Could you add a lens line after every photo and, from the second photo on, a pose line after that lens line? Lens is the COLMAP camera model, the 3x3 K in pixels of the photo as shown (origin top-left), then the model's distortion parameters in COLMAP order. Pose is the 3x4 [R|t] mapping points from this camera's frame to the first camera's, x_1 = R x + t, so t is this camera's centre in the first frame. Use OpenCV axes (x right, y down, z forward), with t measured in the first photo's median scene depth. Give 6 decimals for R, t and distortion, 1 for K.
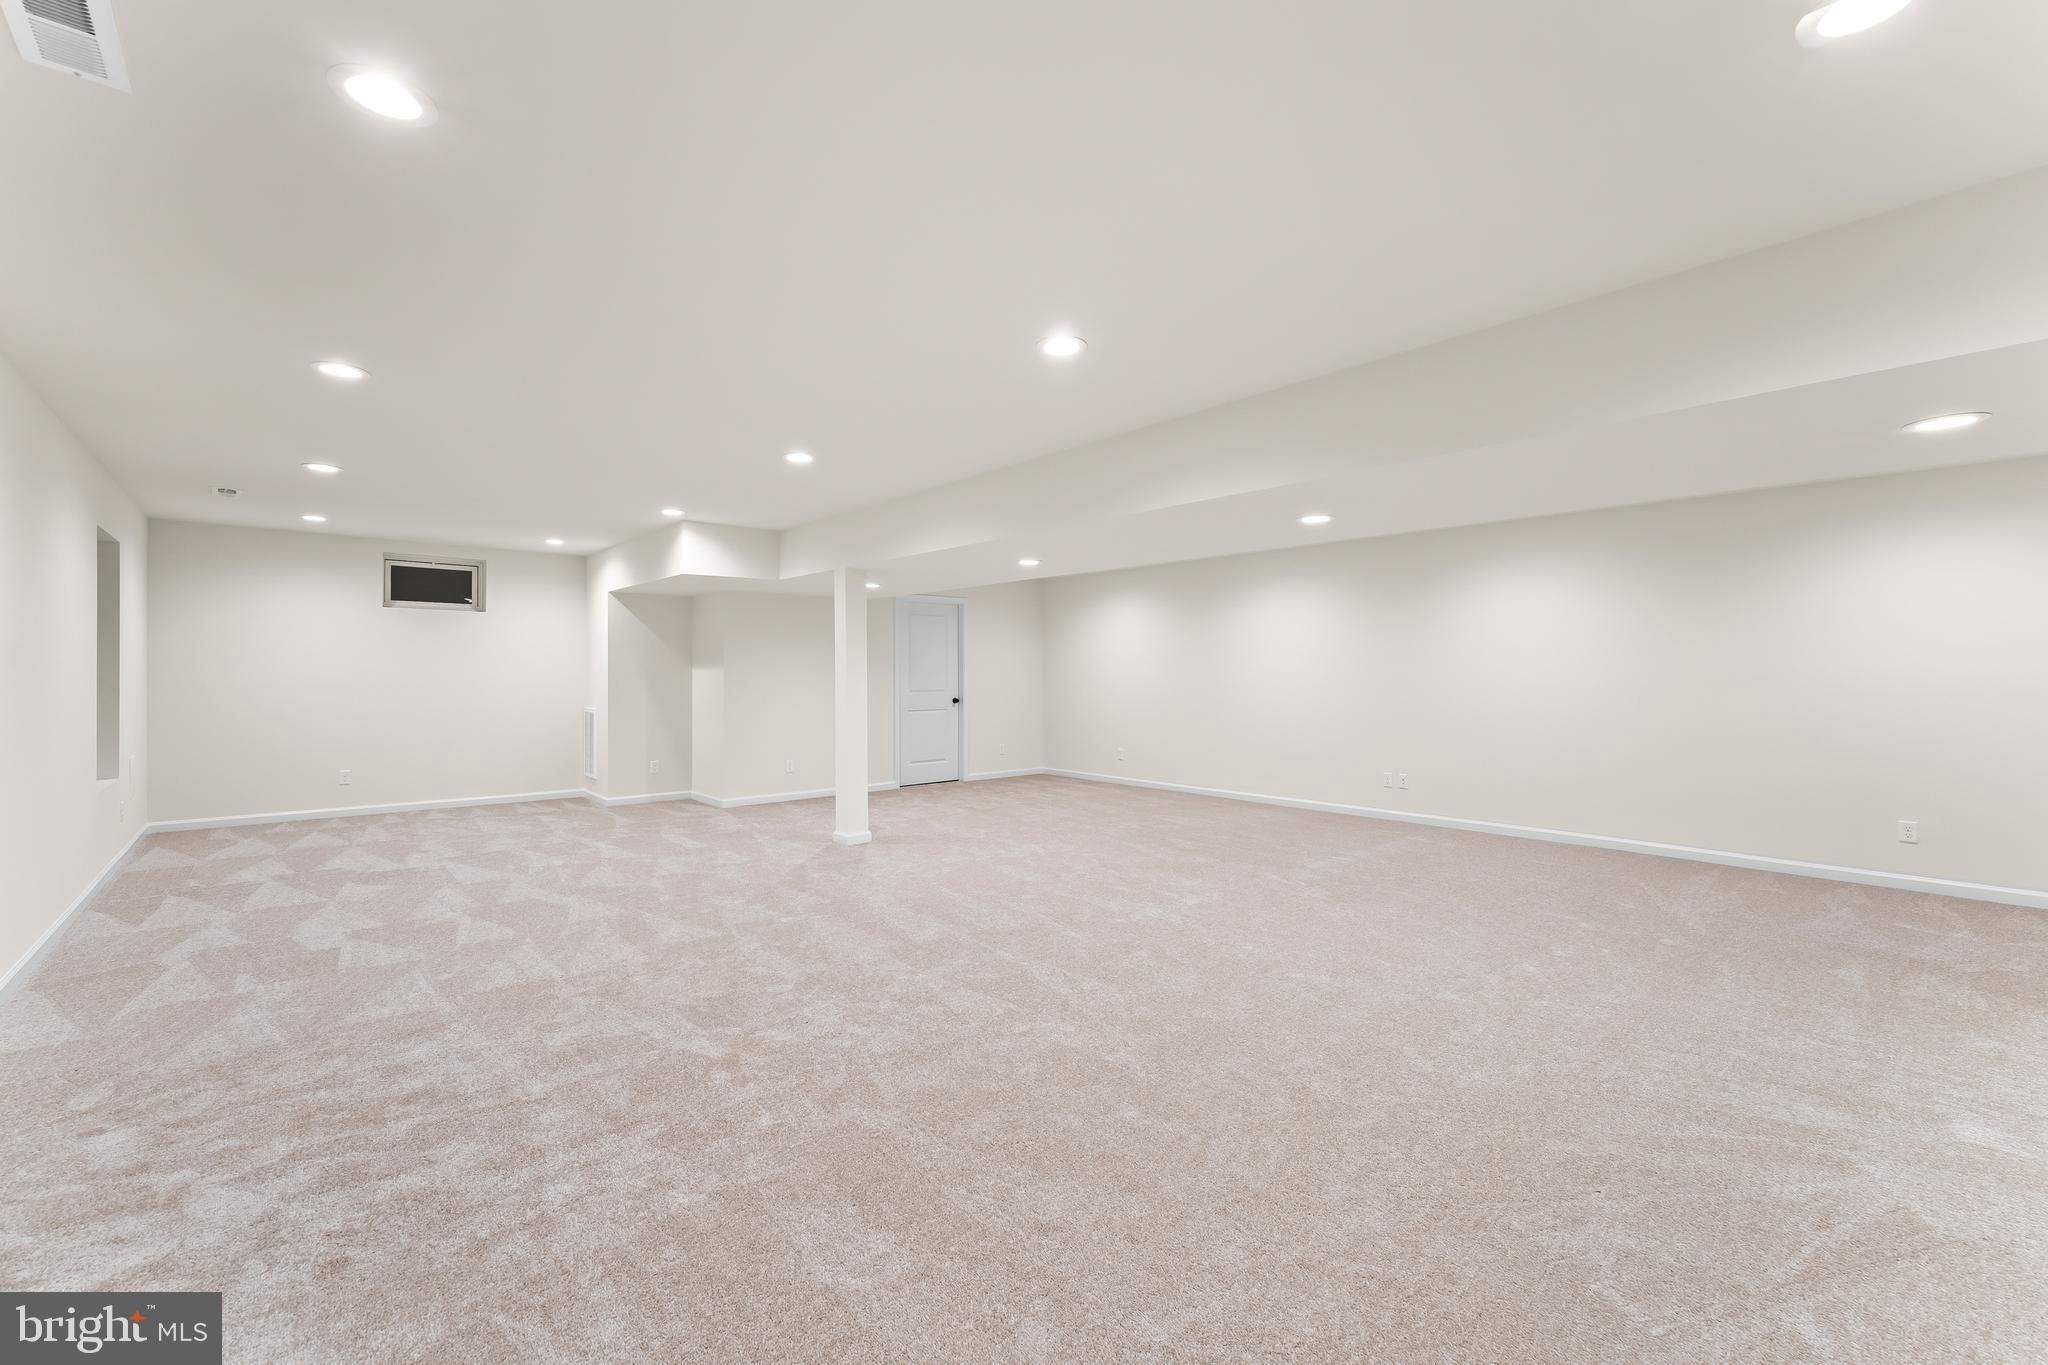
lens RADIAL K [[824.8, 0, 1025.5], [0, 824.8, 674.0], [0, 0, 1]] dist [0.001498, 0.000347]
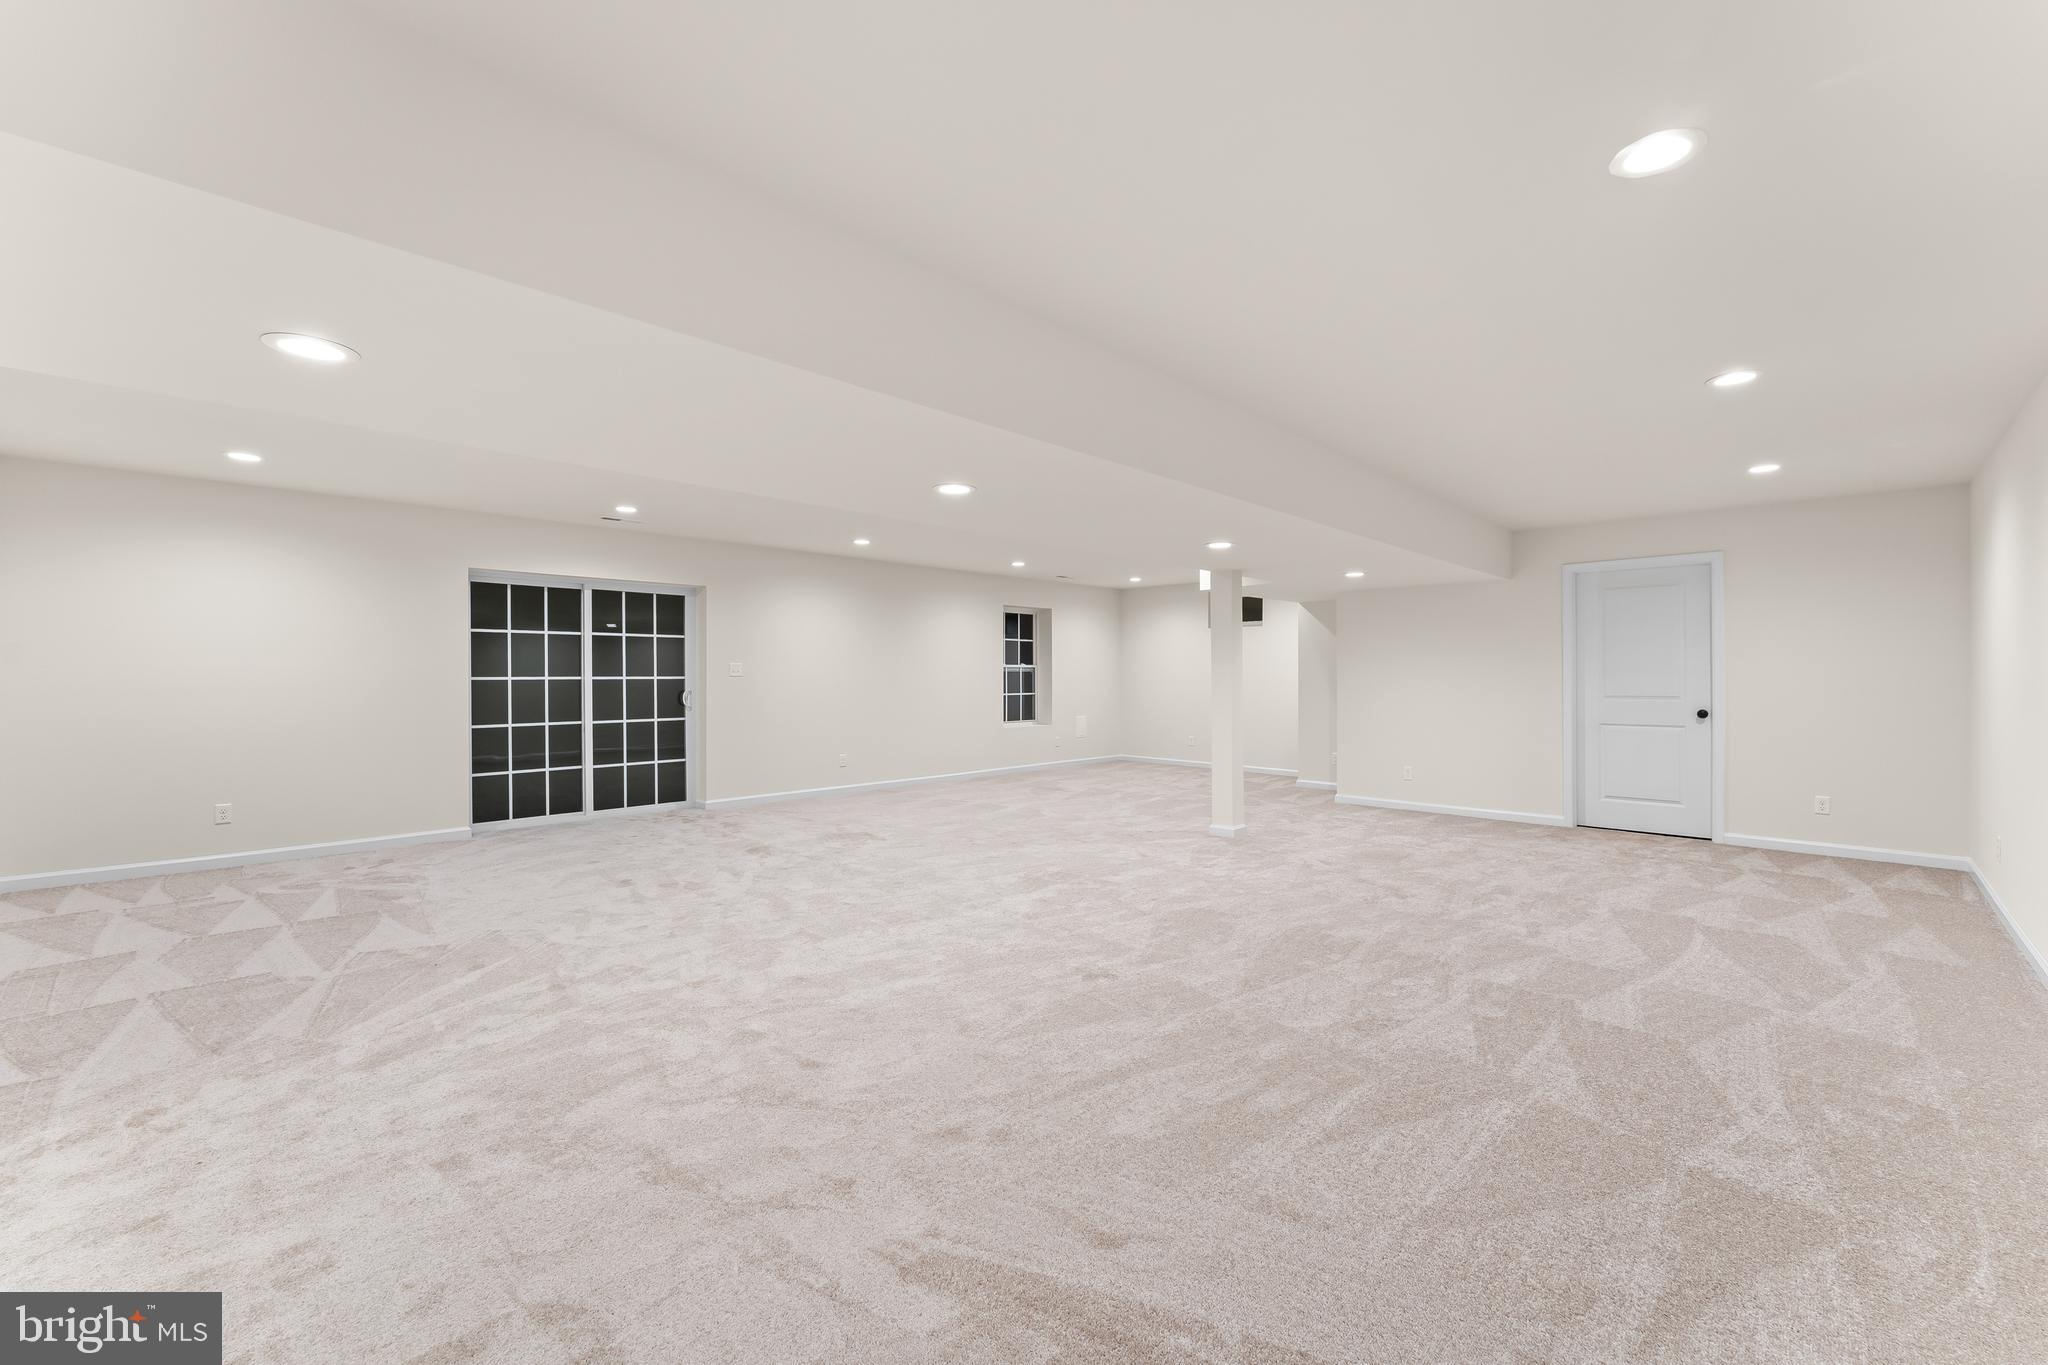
lens RADIAL K [[824.8, 0, 1017.4], [0, 824.8, 681.5], [0, 0, 1]] dist [0.001498, 0.000347]
pose [[0.085775, 0.004850, -0.996303, 0.794515], [-0.001745, 0.999987, 0.004718, 0.007936], [0.996313, 0.001334, 0.085782, 0.654111]]
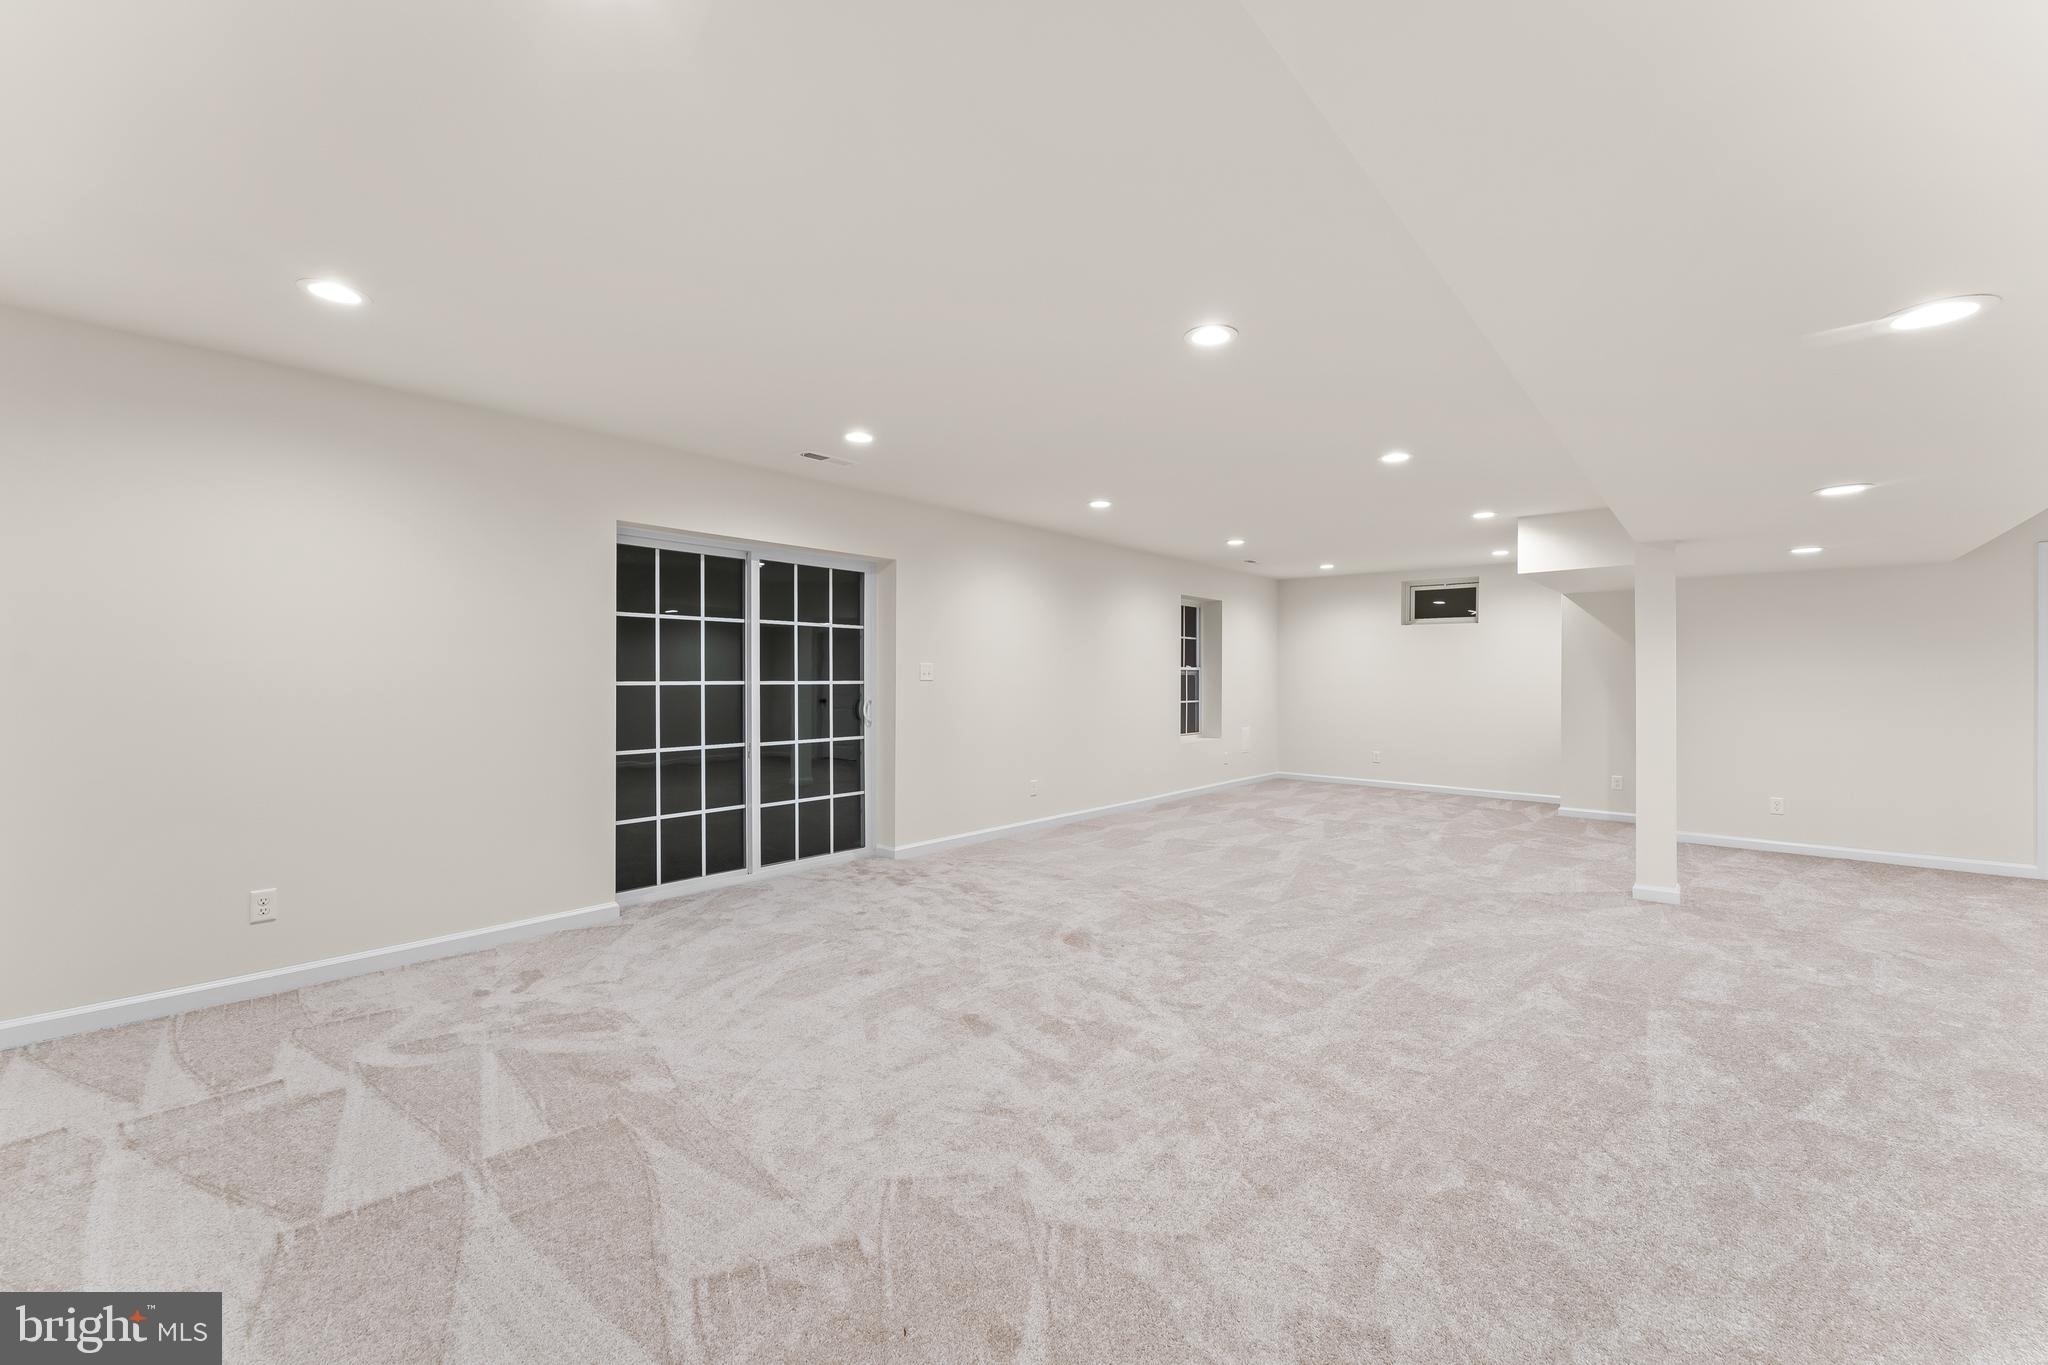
lens RADIAL K [[824.8, 0, 1025.1], [0, 824.8, 675.1], [0, 0, 1]] dist [0.001498, 0.000347]
pose [[0.143796, -0.003412, -0.989601, 0.462142], [-0.006025, 0.999973, -0.004324, 0.004072], [0.989589, 0.006584, 0.143772, 0.311607]]
